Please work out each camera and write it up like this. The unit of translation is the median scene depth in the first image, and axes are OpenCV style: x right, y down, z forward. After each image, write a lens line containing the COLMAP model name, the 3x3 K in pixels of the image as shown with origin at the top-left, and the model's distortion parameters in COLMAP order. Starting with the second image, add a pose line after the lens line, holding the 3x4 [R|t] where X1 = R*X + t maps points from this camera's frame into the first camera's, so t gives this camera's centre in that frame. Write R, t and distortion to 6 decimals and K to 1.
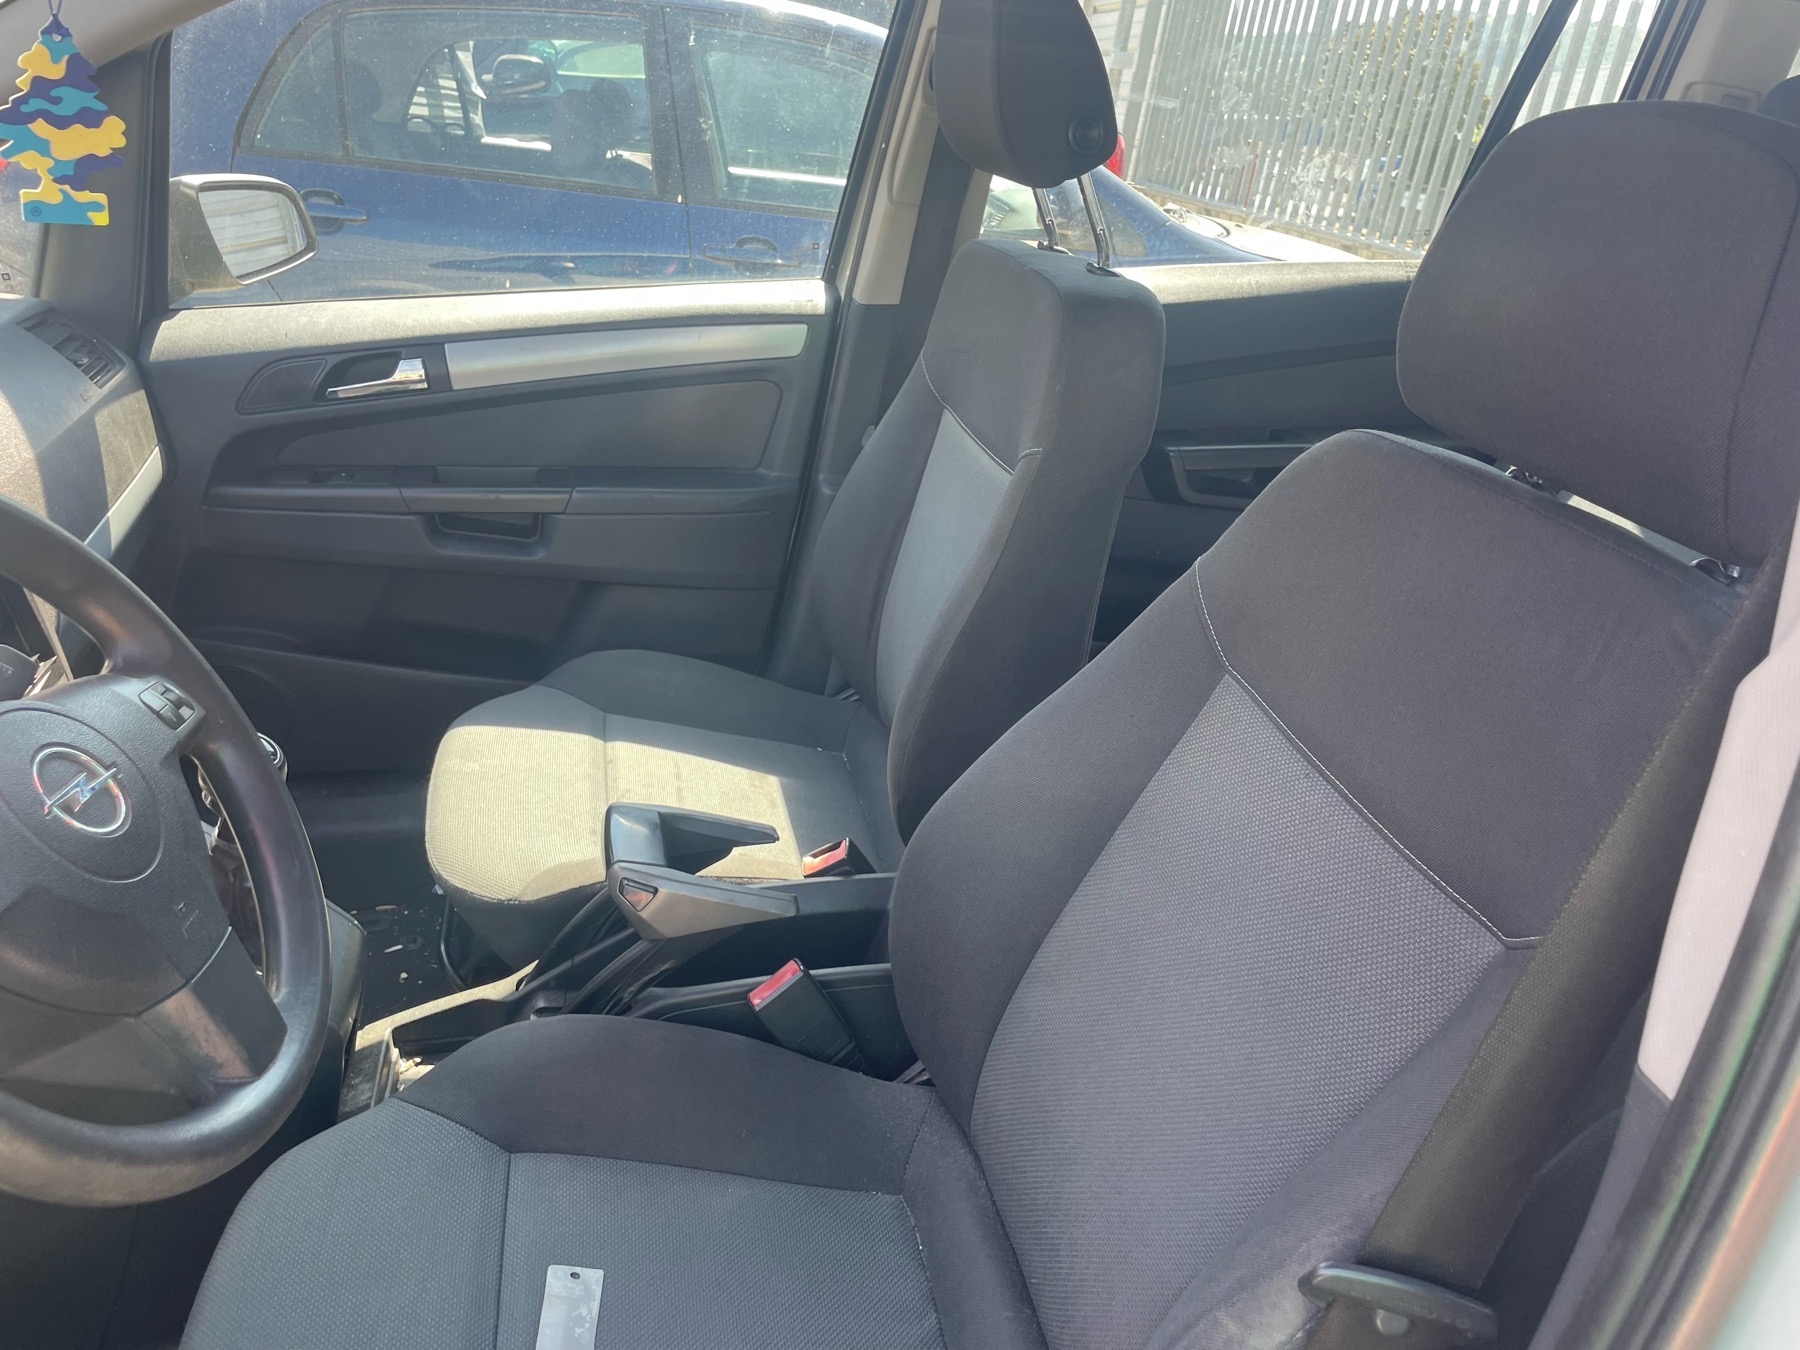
lens RADIAL K [[1365.3, 0, 914.7], [0, 1365.3, 661.8], [0, 0, 1]] dist [0.075886, -0.103295]
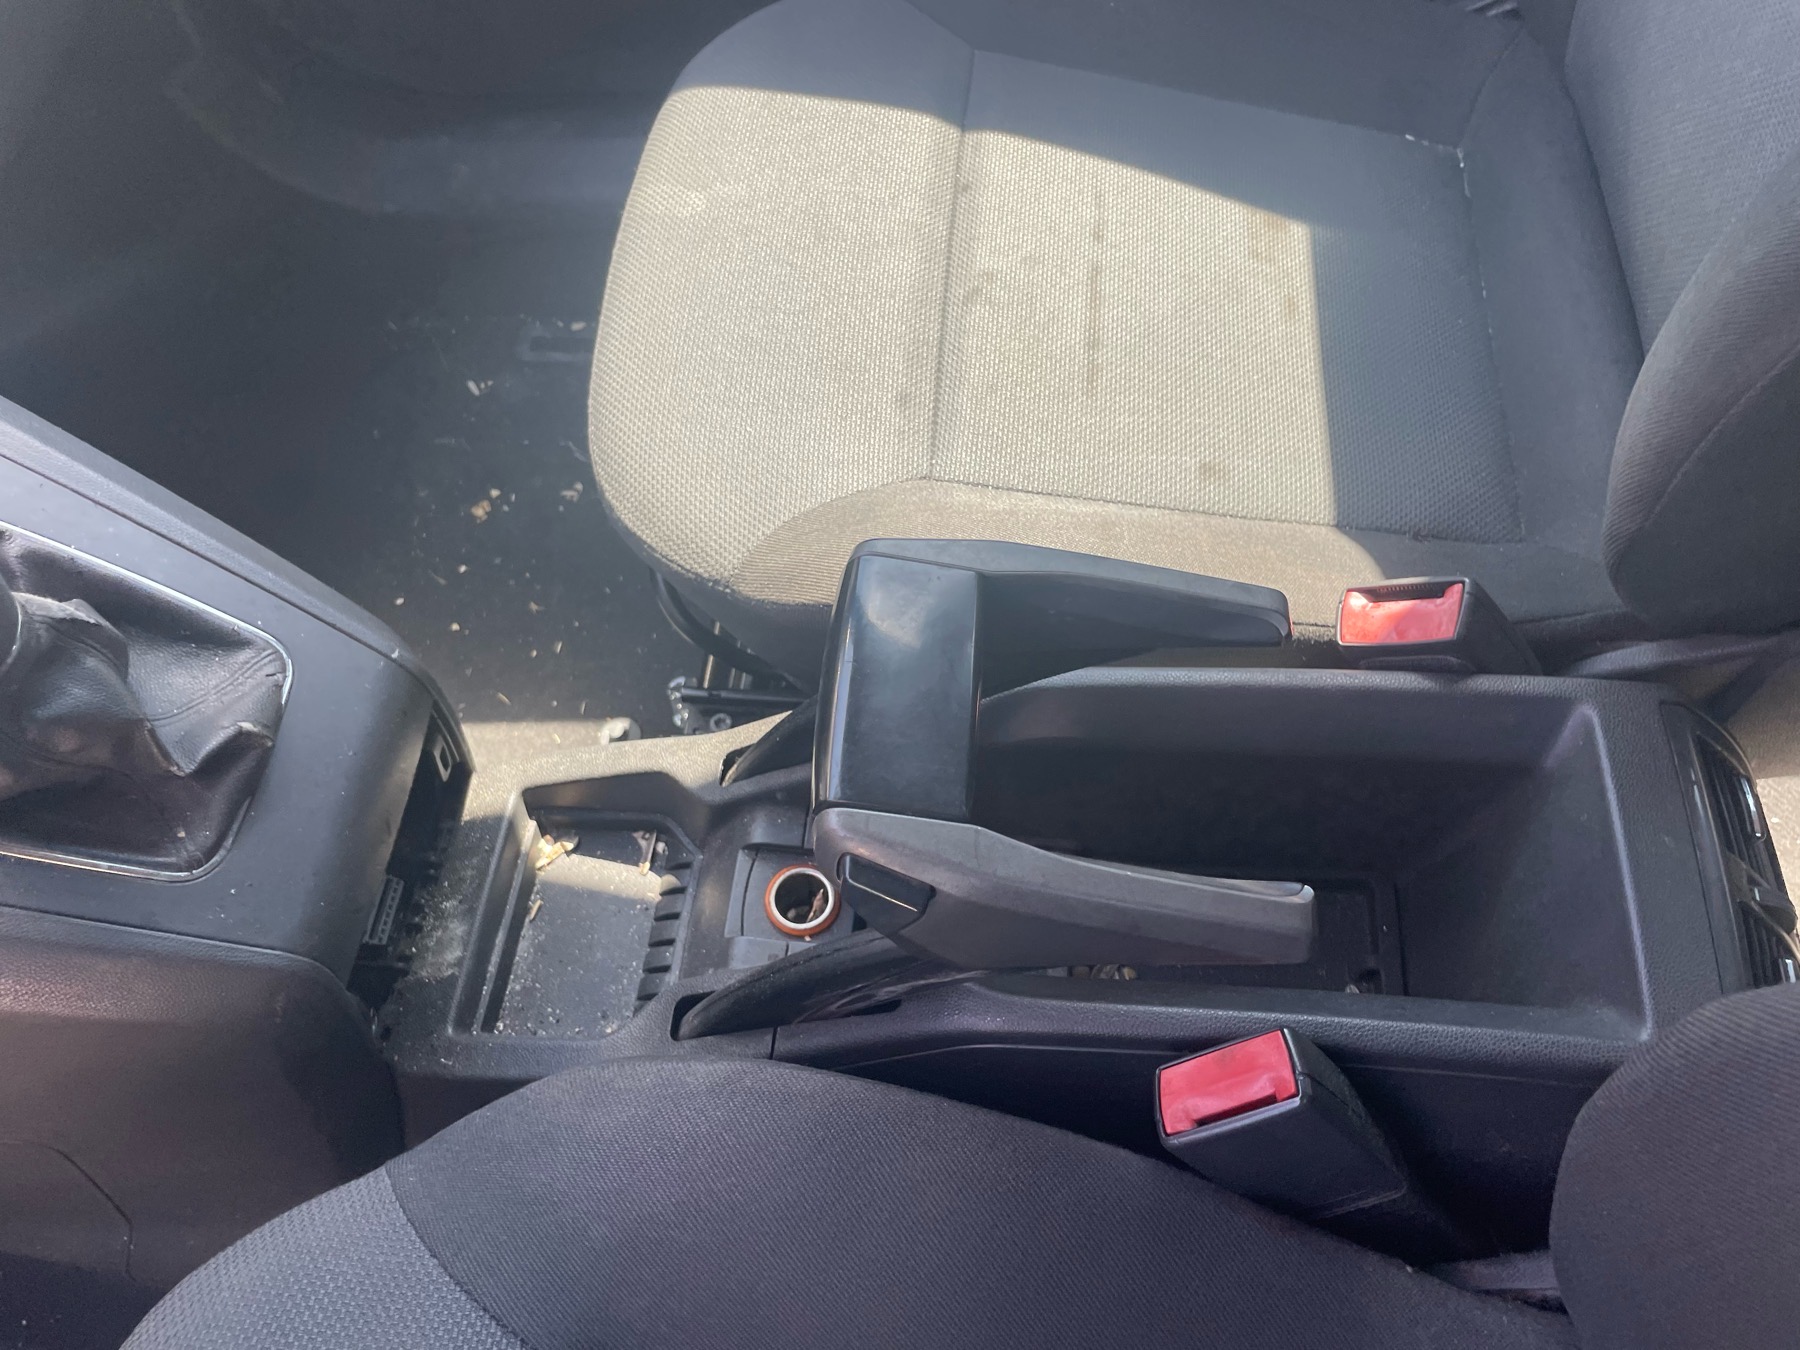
lens RADIAL K [[1365.3, 0, 913.3], [0, 1365.3, 657.8], [0, 0, 1]] dist [0.075886, -0.103295]
pose [[0.943629, 0.184987, -0.274489, -0.093600], [0.001465, 0.826917, 0.562321, -0.083896], [0.331001, -0.531025, 0.780032, 0.663466]]
